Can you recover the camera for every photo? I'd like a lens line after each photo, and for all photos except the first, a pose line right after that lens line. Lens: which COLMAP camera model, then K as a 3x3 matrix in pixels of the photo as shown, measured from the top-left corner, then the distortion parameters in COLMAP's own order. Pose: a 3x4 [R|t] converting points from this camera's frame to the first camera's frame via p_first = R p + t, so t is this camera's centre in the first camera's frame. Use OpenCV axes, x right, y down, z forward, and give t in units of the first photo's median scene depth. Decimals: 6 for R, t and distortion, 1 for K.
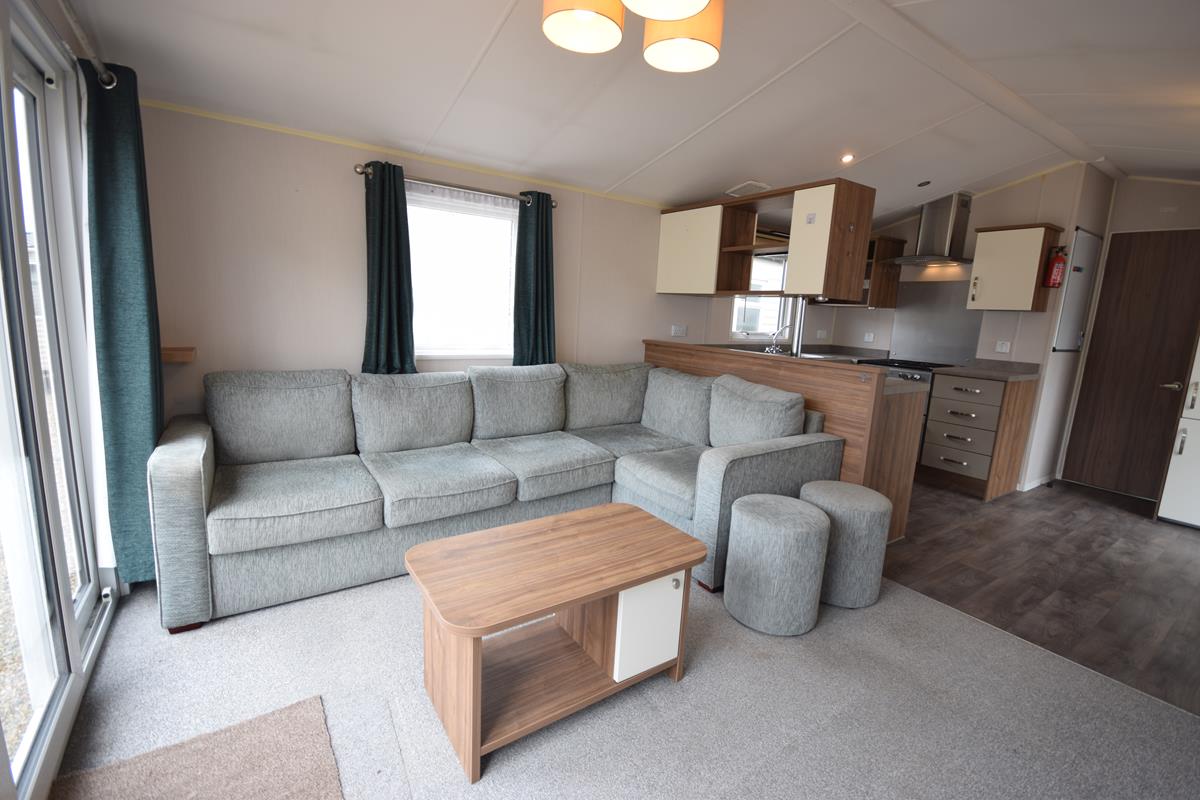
lens RADIAL K [[524.5, 0, 602.9], [0, 524.5, 400.6], [0, 0, 1]] dist [0.004777, -0.008813]
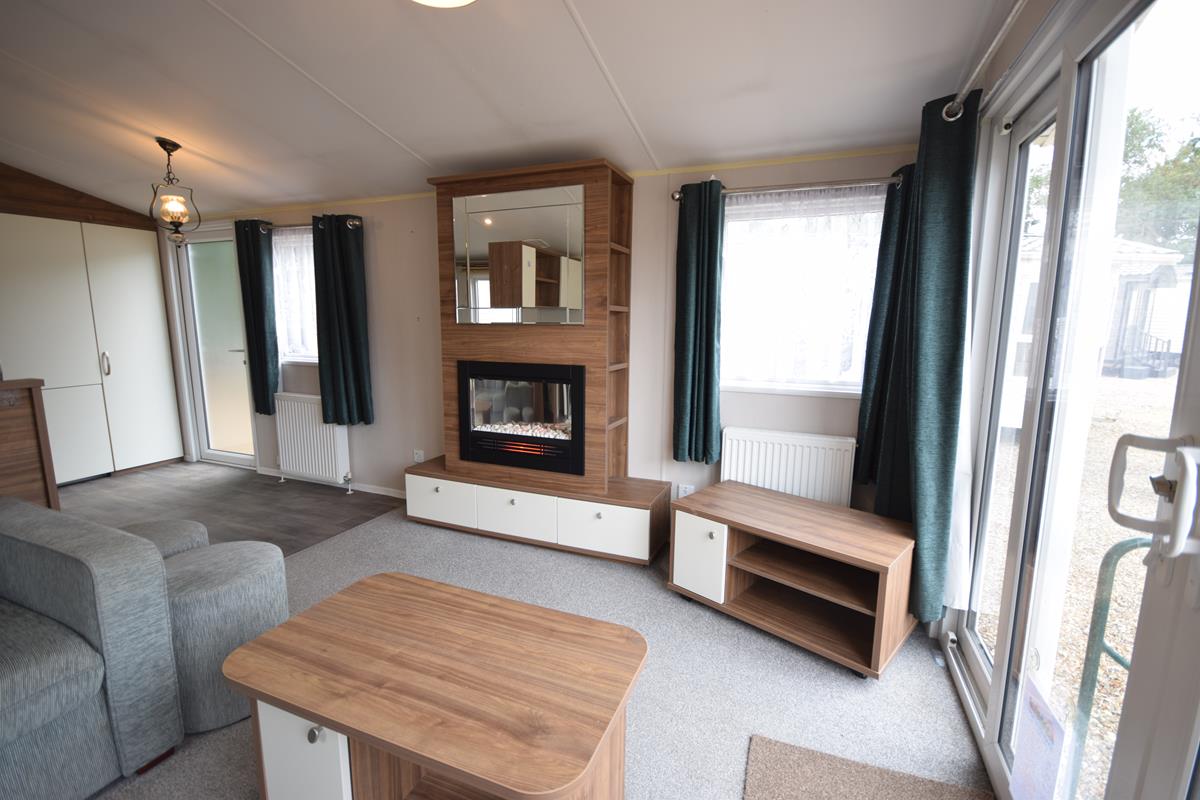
lens RADIAL K [[524.5, 0, 605.6], [0, 524.5, 401.6], [0, 0, 1]] dist [0.004777, -0.008813]
pose [[-0.552161, -0.182497, 0.813519, -0.351956], [0.112022, 0.950662, 0.289296, -0.110289], [-0.826177, 0.250870, -0.504475, 0.528170]]
